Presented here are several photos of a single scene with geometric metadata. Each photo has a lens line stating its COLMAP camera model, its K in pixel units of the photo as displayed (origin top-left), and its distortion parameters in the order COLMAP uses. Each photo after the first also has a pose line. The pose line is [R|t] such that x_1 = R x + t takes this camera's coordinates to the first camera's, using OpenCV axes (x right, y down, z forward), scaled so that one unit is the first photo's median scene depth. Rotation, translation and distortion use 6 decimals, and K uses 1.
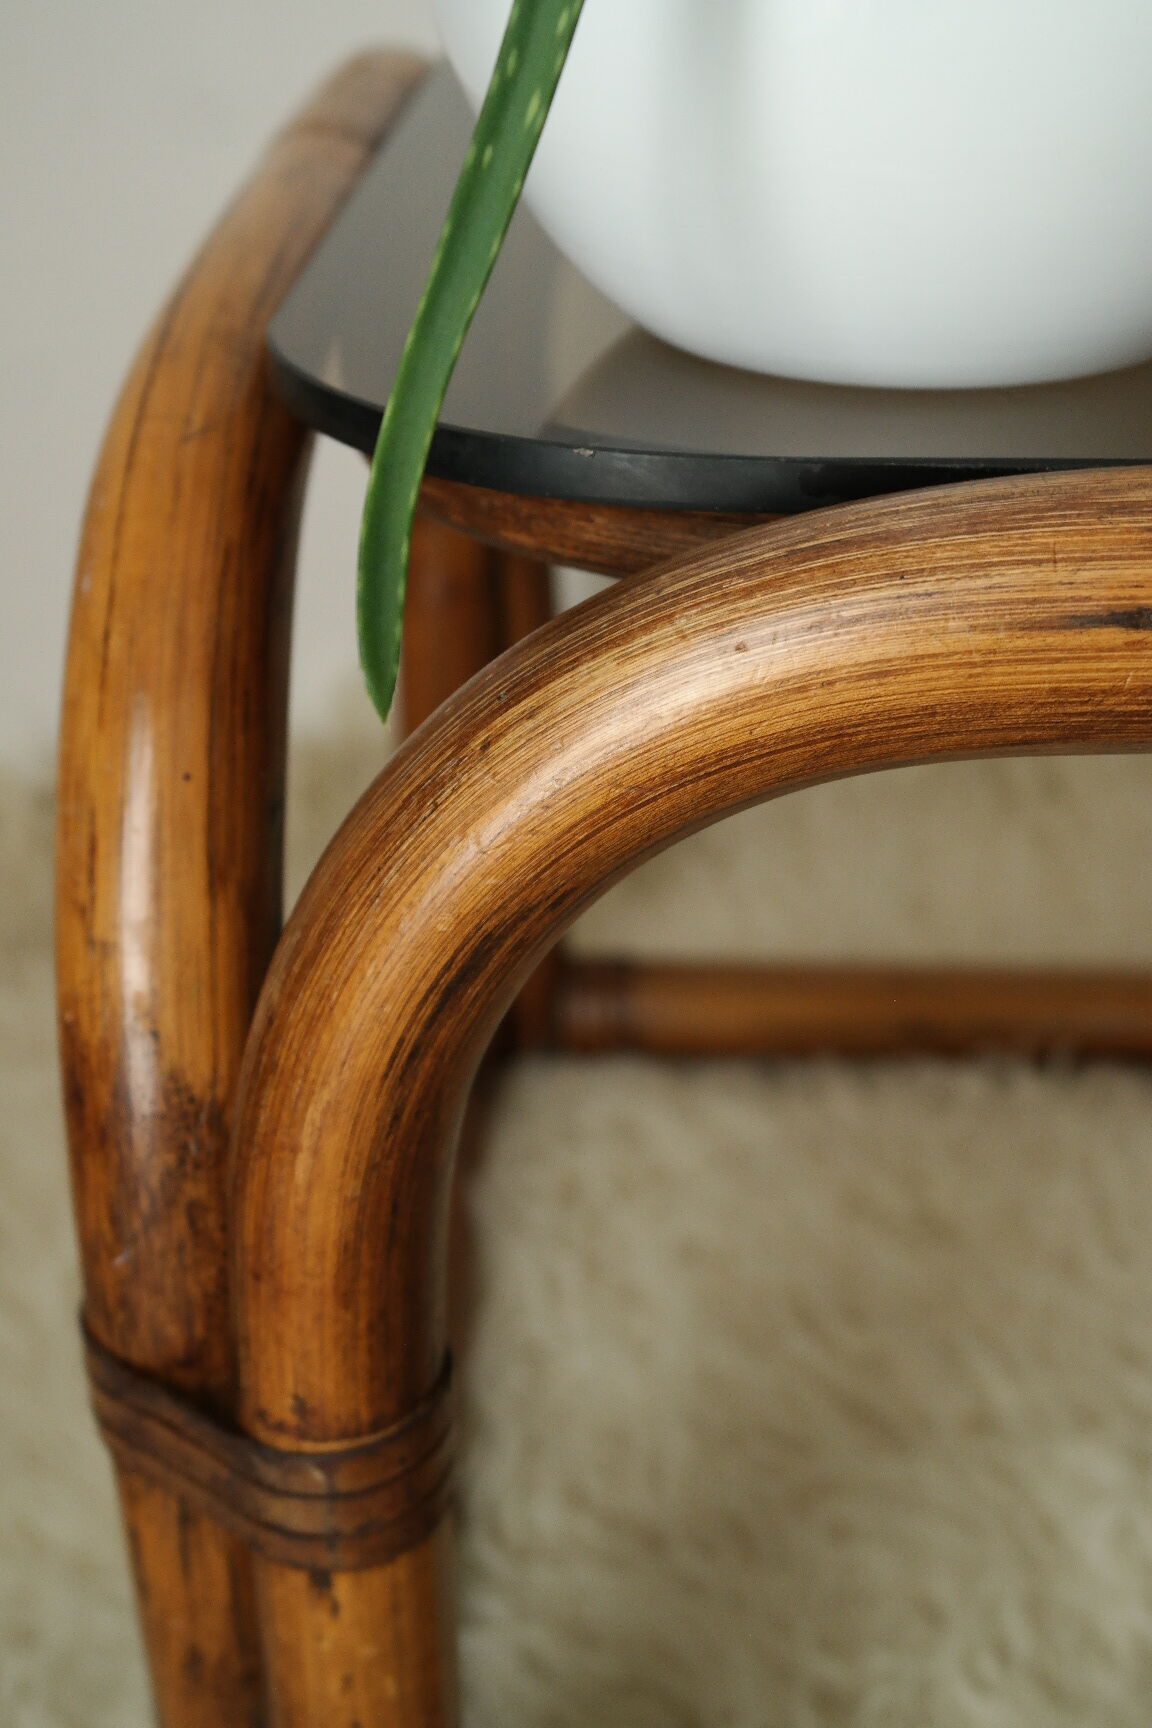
lens RADIAL K [[2386.9, 0, 577.9], [0, 2386.9, 861.4], [0, 0, 1]] dist [0.003028, 0.000000]
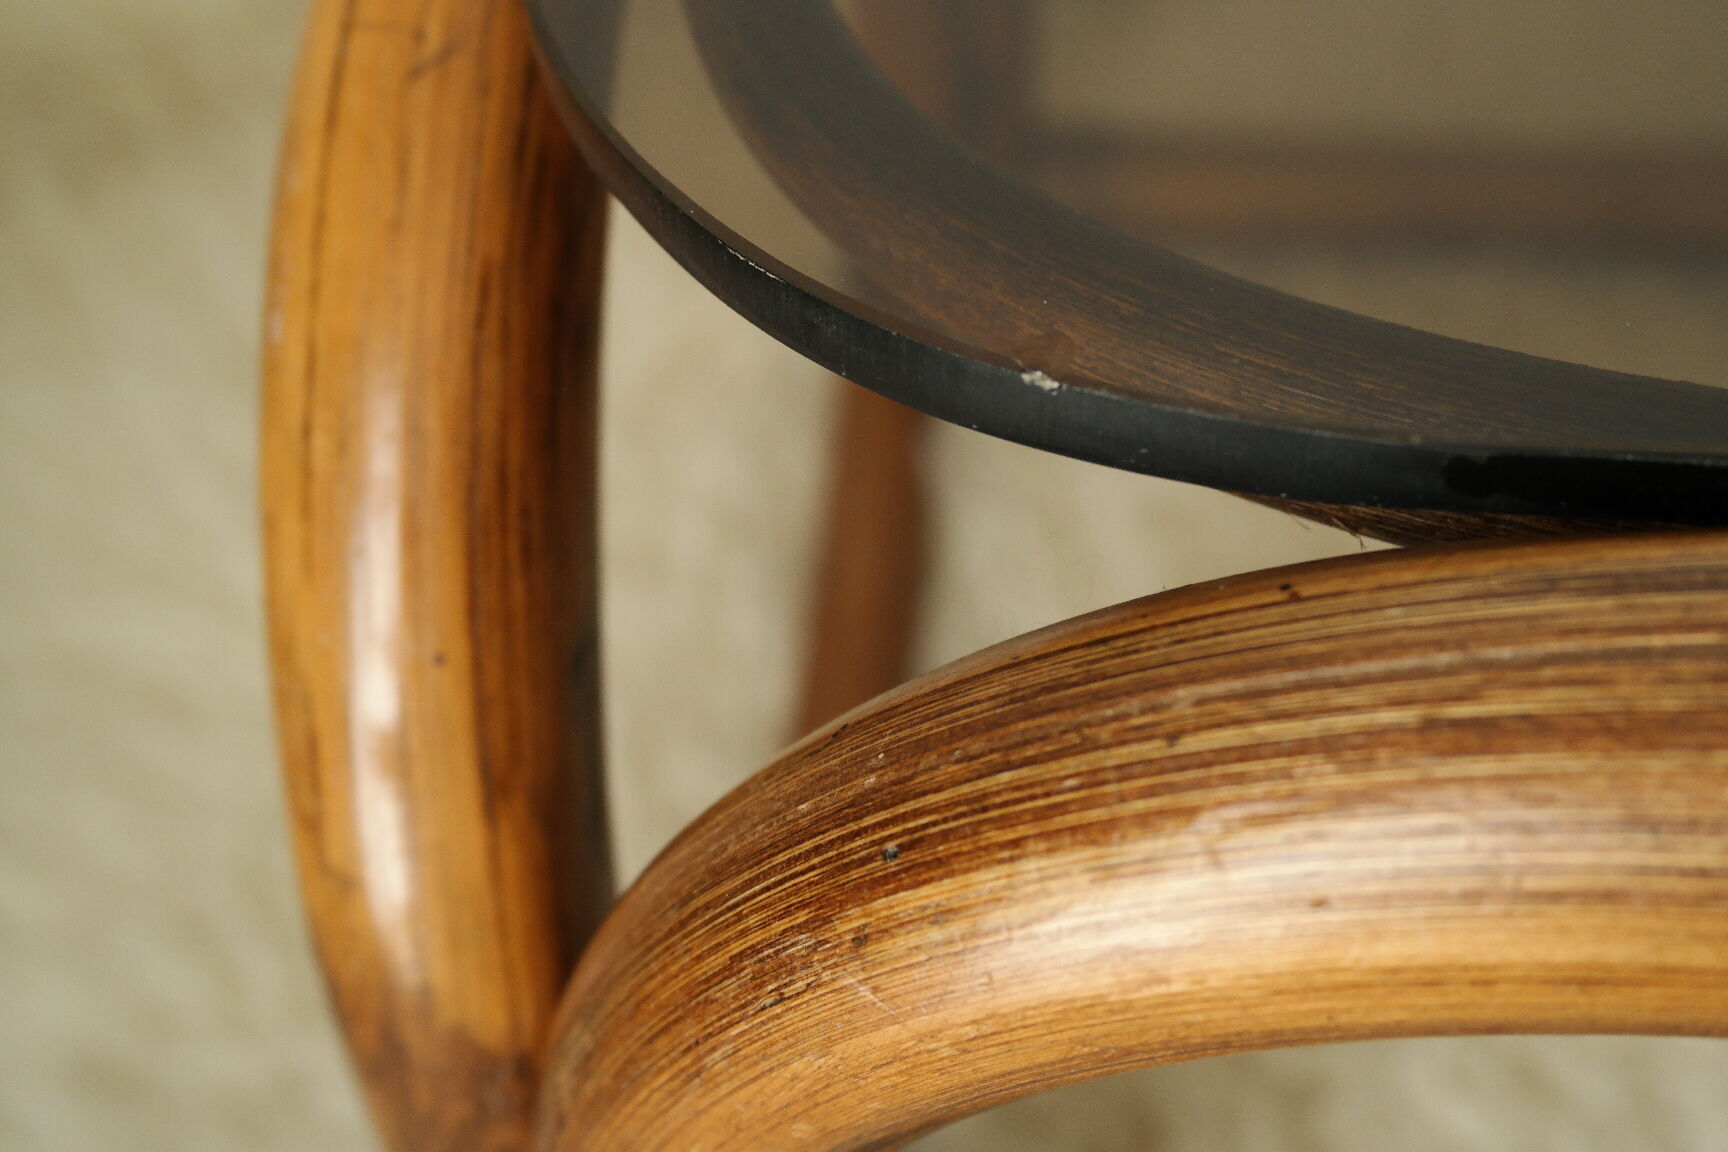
lens RADIAL K [[2153.2, 0, 852.6], [0, 2153.2, 575.0], [0, 0, 1]] dist [-0.006334, 0.000000]
pose [[0.995968, 0.019273, -0.087617, 0.003104], [0.013811, 0.932068, 0.362020, -0.271434], [0.088642, -0.361770, 0.928044, 0.459401]]
